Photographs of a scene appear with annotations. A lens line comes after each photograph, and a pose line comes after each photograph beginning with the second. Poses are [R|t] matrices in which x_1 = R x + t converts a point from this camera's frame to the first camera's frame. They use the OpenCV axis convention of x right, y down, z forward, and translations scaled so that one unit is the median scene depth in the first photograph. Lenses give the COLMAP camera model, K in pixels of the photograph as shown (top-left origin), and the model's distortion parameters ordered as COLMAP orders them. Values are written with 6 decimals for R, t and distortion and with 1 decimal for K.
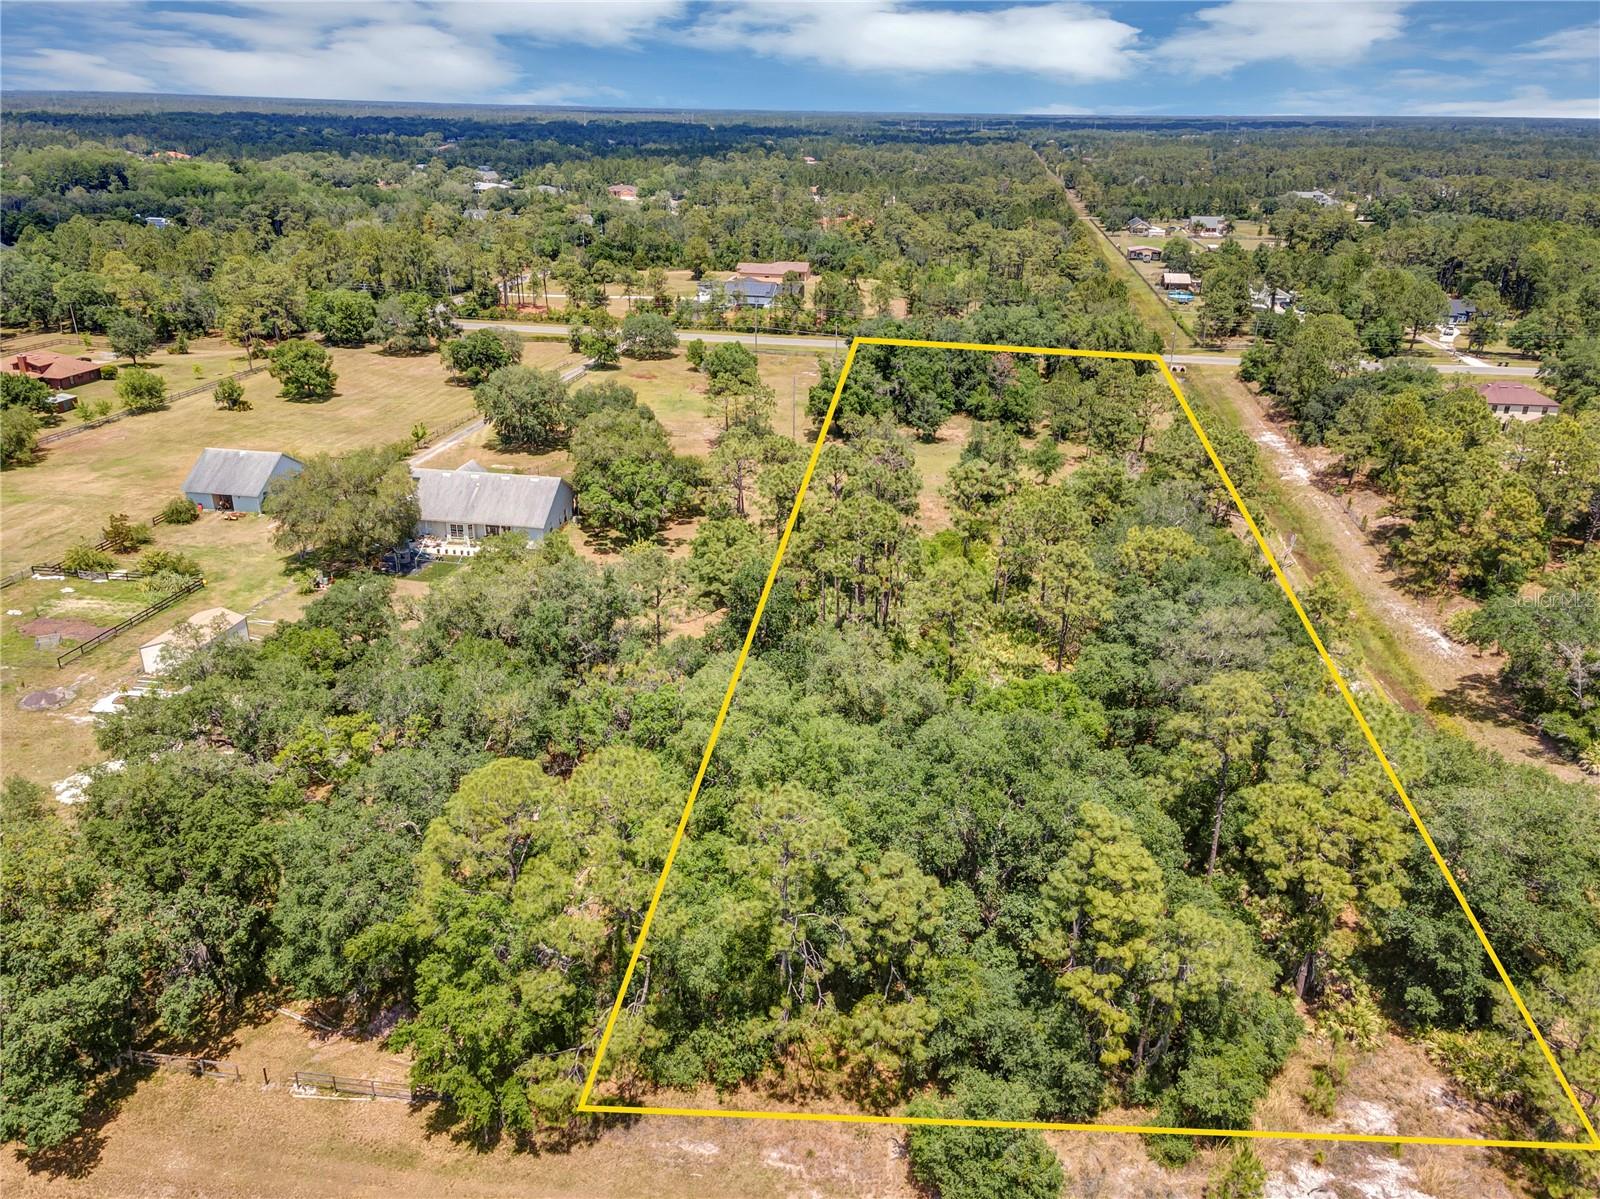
lens RADIAL K [[1152.0, 0, 810.8], [0, 1152.0, 596.2], [0, 0, 1]] dist [0.028057, 0.031807]
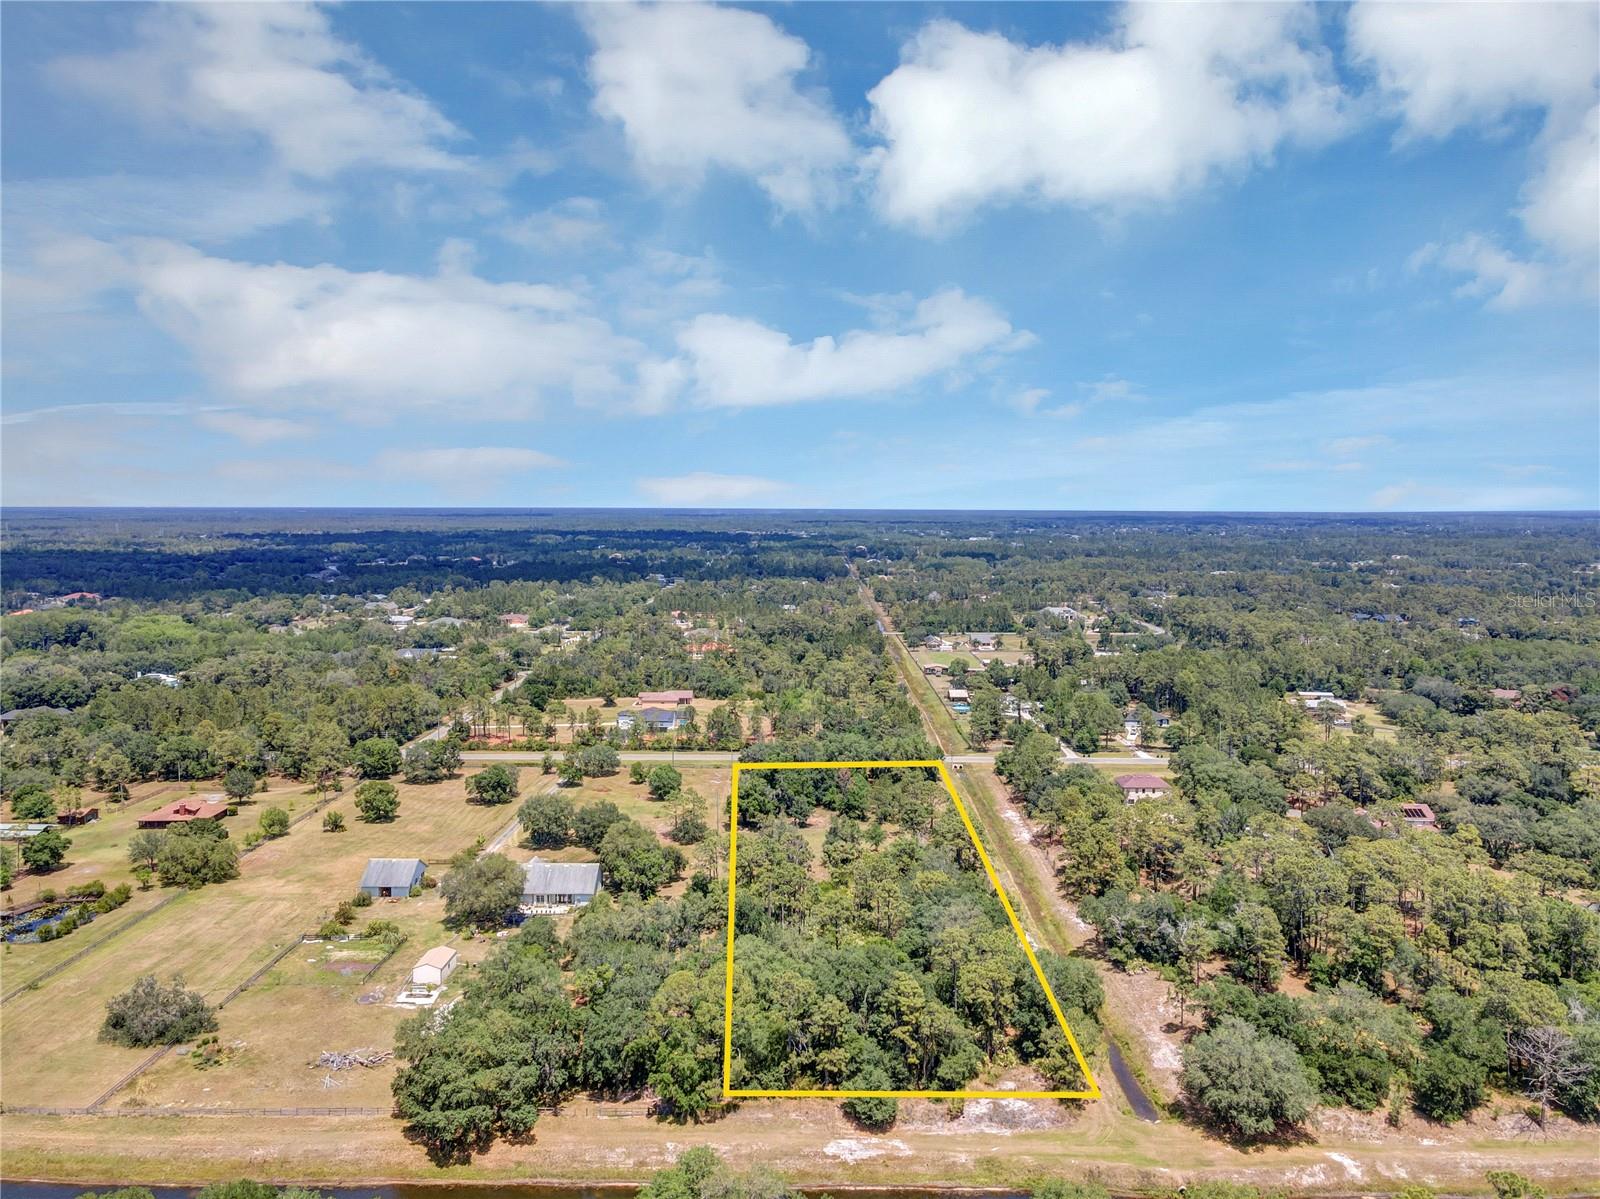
lens RADIAL K [[1152.0, 0, 810.8], [0, 1152.0, 596.2], [0, 0, 1]] dist [0.028057, 0.031807]
pose [[0.988971, -0.022836, 0.146337, -0.112880], [0.067275, 0.949495, -0.306486, 0.052452], [-0.131947, 0.312951, 0.940559, -0.601682]]
